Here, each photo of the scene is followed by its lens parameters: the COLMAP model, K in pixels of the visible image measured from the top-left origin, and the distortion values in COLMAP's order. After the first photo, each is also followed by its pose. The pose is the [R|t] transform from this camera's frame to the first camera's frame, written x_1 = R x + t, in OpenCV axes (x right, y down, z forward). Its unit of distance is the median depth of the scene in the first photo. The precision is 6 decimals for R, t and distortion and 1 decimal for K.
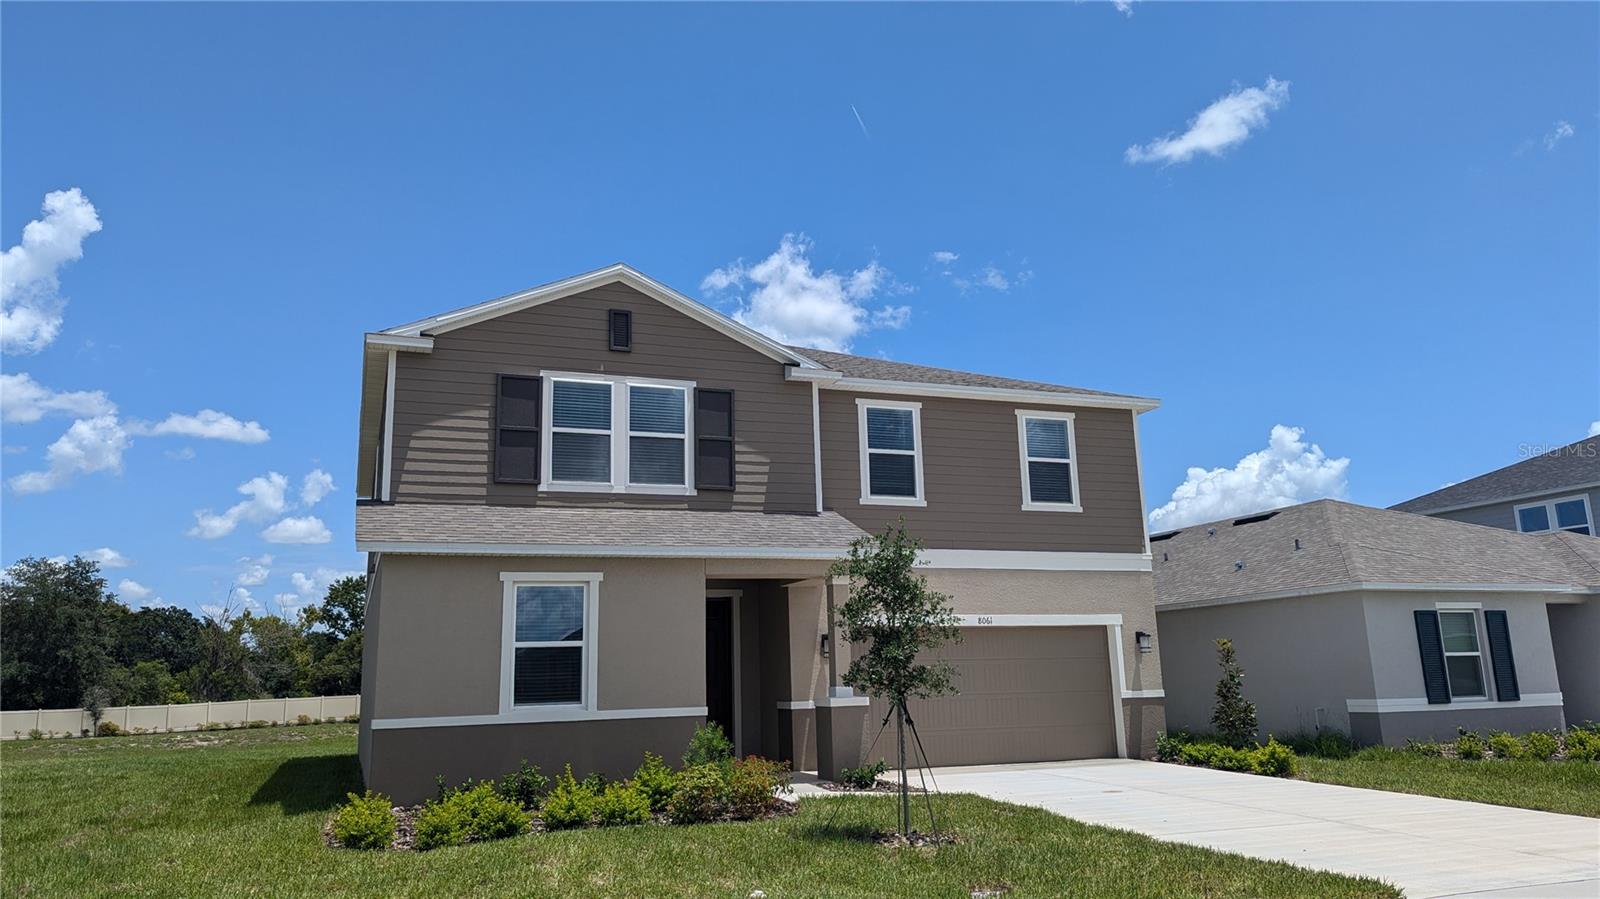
lens RADIAL K [[1135.0, 0, 808.7], [0, 1135.0, 434.4], [0, 0, 1]] dist [0.060187, -0.083200]
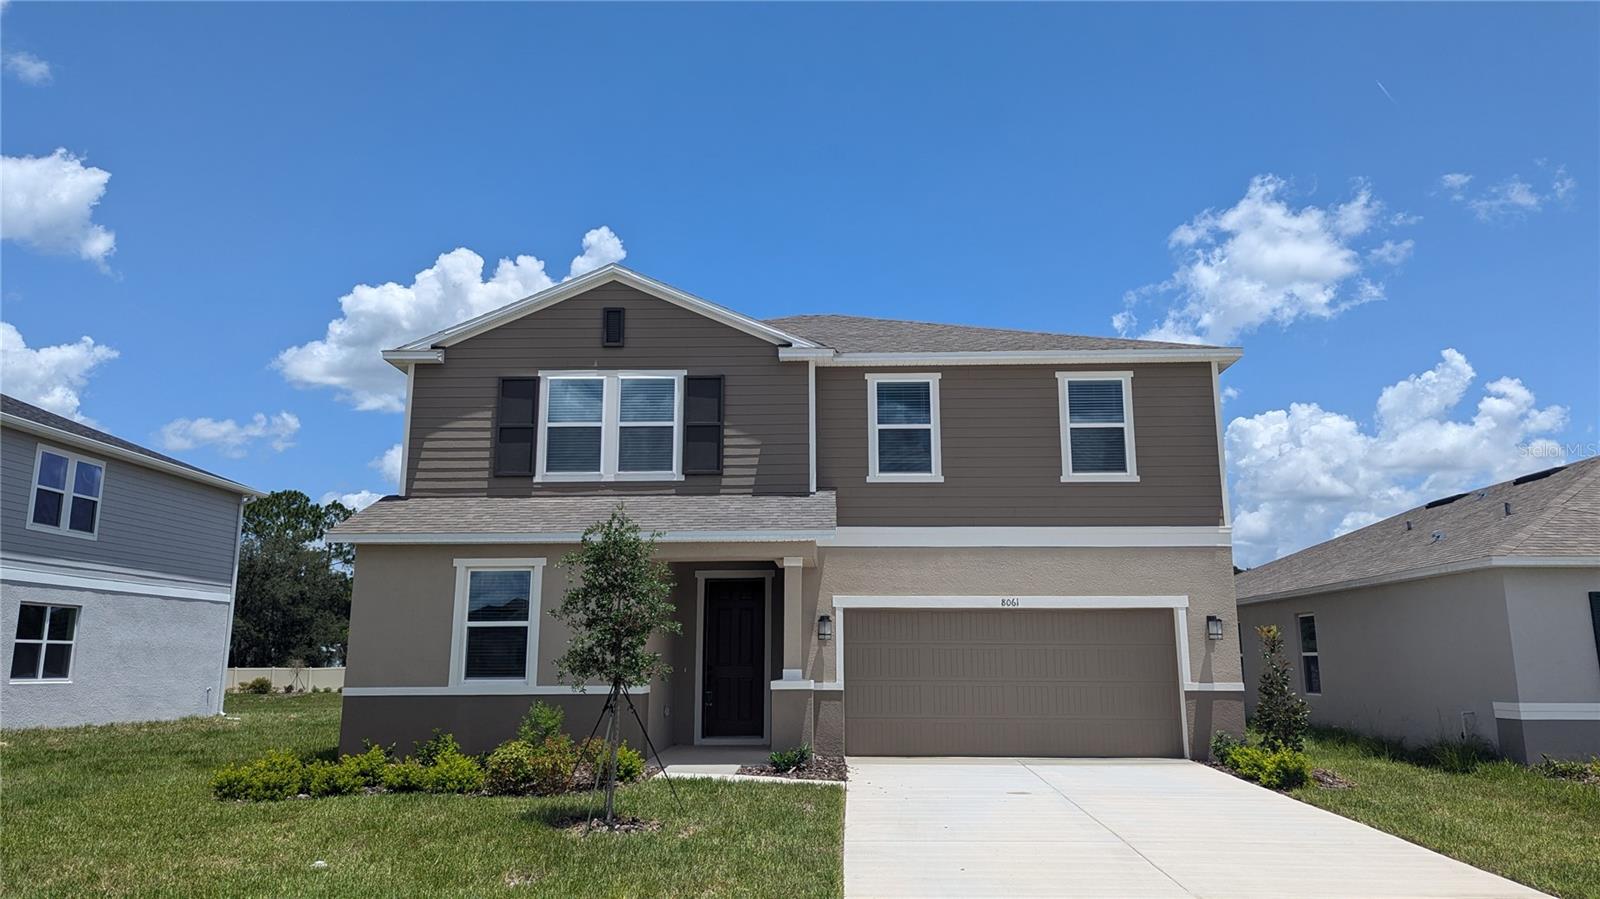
lens RADIAL K [[1135.0, 0, 808.7], [0, 1135.0, 434.4], [0, 0, 1]] dist [0.060187, -0.083200]
pose [[0.922947, -0.049547, -0.381724, 0.396314], [0.059423, 0.998133, 0.014118, 0.003967], [0.380312, -0.035714, 0.924168, 0.090053]]
